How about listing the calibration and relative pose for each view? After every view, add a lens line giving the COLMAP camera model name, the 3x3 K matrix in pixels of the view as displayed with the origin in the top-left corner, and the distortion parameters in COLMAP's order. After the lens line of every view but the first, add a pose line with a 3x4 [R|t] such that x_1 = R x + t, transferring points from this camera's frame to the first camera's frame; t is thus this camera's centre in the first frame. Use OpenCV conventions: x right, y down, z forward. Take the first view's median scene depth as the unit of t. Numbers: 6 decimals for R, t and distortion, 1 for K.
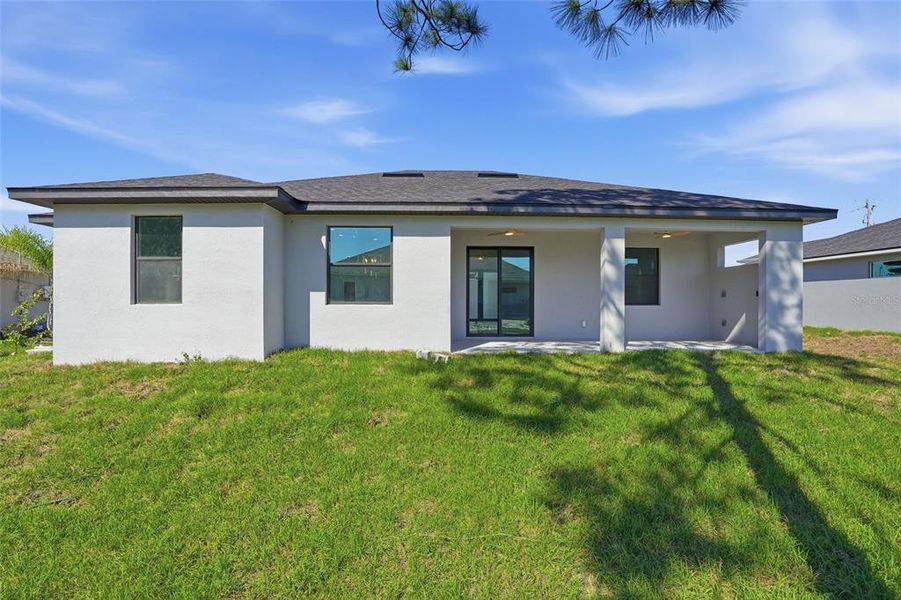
lens RADIAL K [[419.0, 0, 445.2], [0, 419.0, 301.4], [0, 0, 1]] dist [-0.067375, 0.024097]
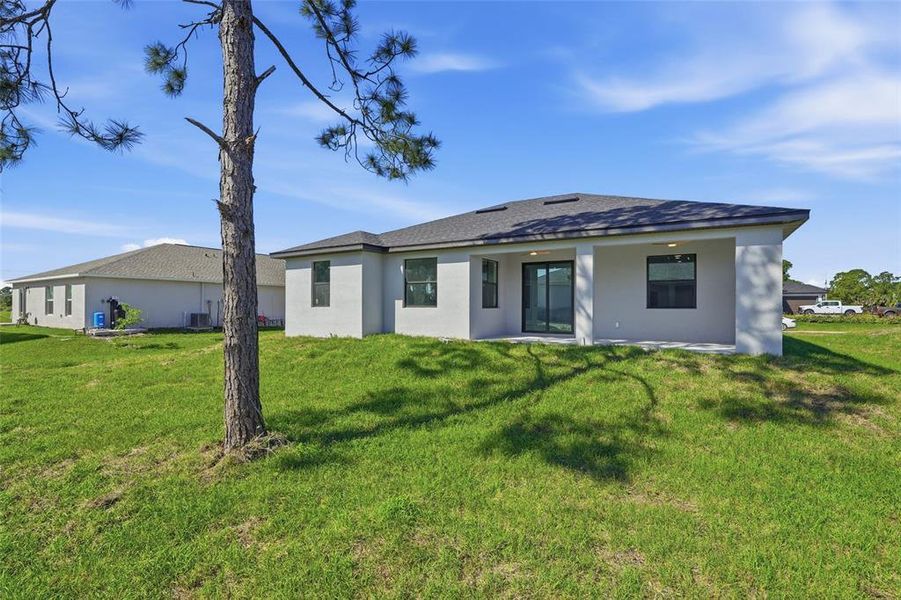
lens RADIAL K [[419.0, 0, 445.2], [0, 419.0, 301.4], [0, 0, 1]] dist [-0.067375, 0.024097]
pose [[0.830885, -0.005643, -0.556415, 0.756001], [0.000058, 0.999949, -0.010054, -0.000643], [0.556444, 0.008322, 0.830844, -0.268161]]
